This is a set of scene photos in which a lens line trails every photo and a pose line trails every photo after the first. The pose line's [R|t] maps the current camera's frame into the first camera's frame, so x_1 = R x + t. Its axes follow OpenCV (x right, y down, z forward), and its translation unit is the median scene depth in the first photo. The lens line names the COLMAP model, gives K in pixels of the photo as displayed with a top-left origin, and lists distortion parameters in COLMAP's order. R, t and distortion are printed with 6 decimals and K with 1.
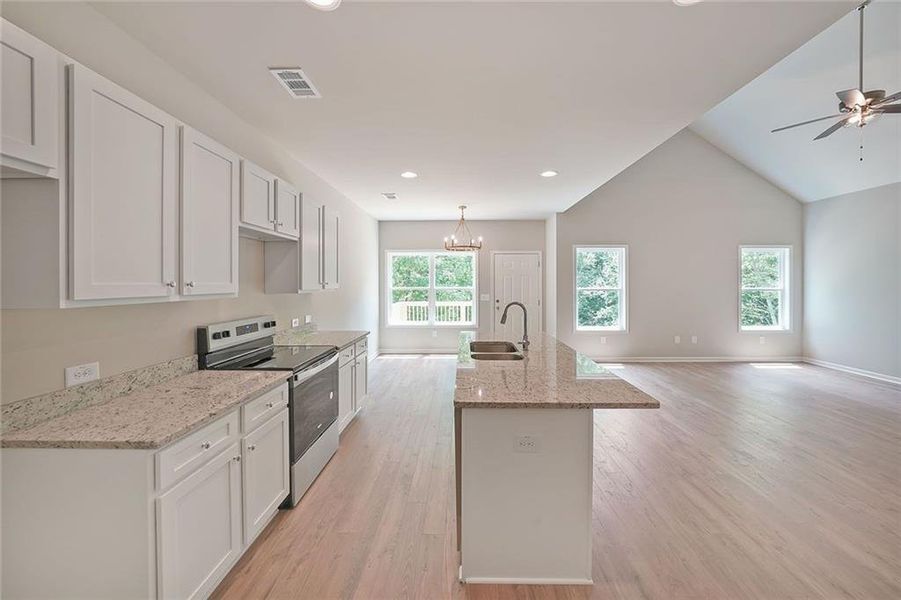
lens RADIAL K [[322.7, 0, 459.2], [0, 322.7, 284.0], [0, 0, 1]] dist [-0.009096, 0.000468]
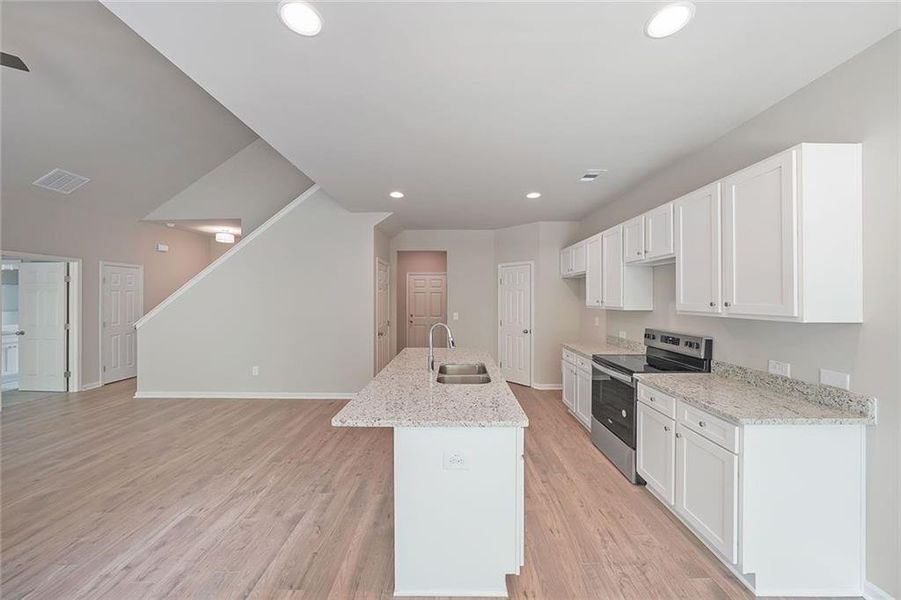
lens RADIAL K [[315.9, 0, 454.1], [0, 315.9, 296.0], [0, 0, 1]] dist [-0.016445, 0.001401]
pose [[-0.999955, -0.001737, -0.009374, 0.066553], [-0.001704, 0.999992, -0.003525, -0.009524], [0.009380, -0.003509, -0.999950, 0.896164]]
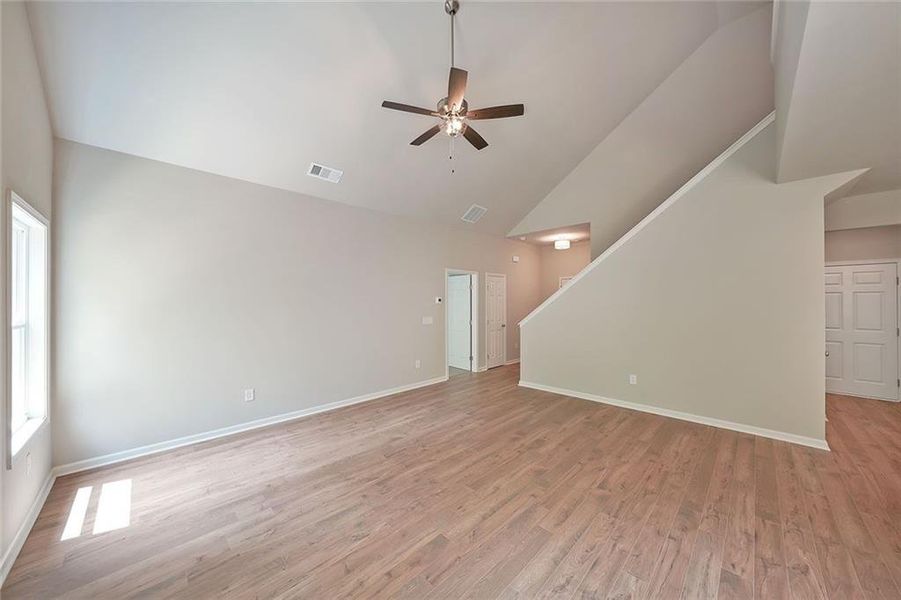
lens RADIAL K [[315.9, 0, 454.0], [0, 315.9, 296.2], [0, 0, 1]] dist [-0.016445, 0.001401]
pose [[-0.722411, 0.010082, 0.691390, 0.351125], [0.003974, 0.999938, -0.010429, -0.012557], [-0.691452, -0.004787, -0.722406, 0.923689]]
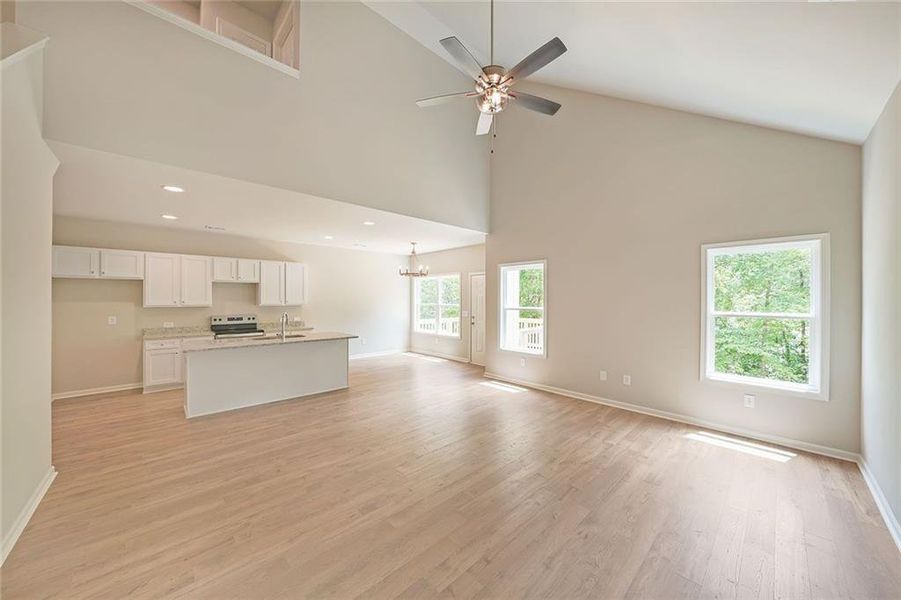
lens RADIAL K [[315.9, 0, 451.7], [0, 315.9, 300.4], [0, 0, 1]] dist [-0.016445, 0.001401]
pose [[0.690916, 0.005381, -0.722915, 0.983580], [-0.003418, 0.999985, 0.004177, -0.011897], [0.722927, -0.000415, 0.690924, 0.211149]]
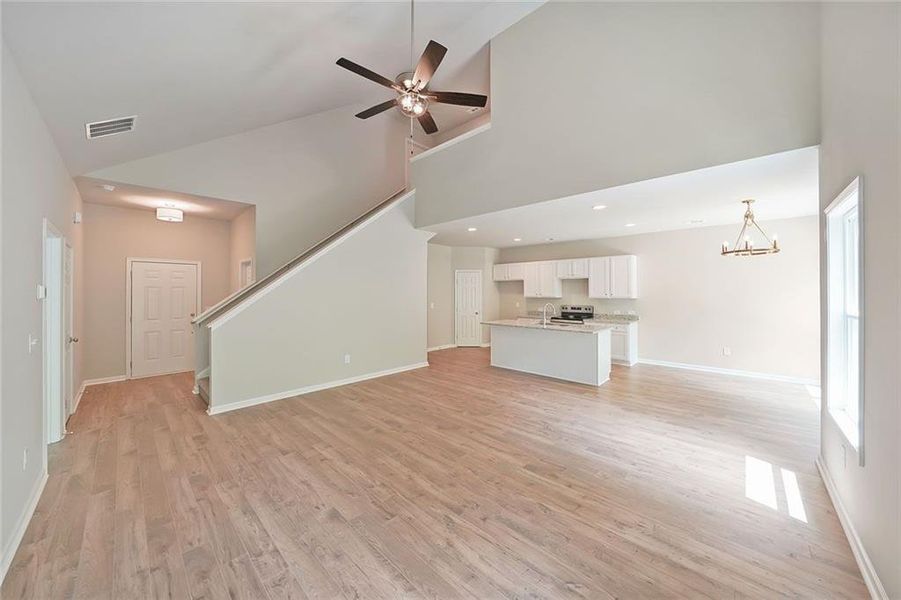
lens RADIAL K [[315.9, 0, 458.8], [0, 315.9, 293.6], [0, 0, 1]] dist [-0.016445, 0.001401]
pose [[-0.671809, 0.003369, -0.740717, 1.001333], [-0.000421, 0.999988, 0.004930, -0.010315], [0.740724, 0.003624, -0.671799, 0.921164]]
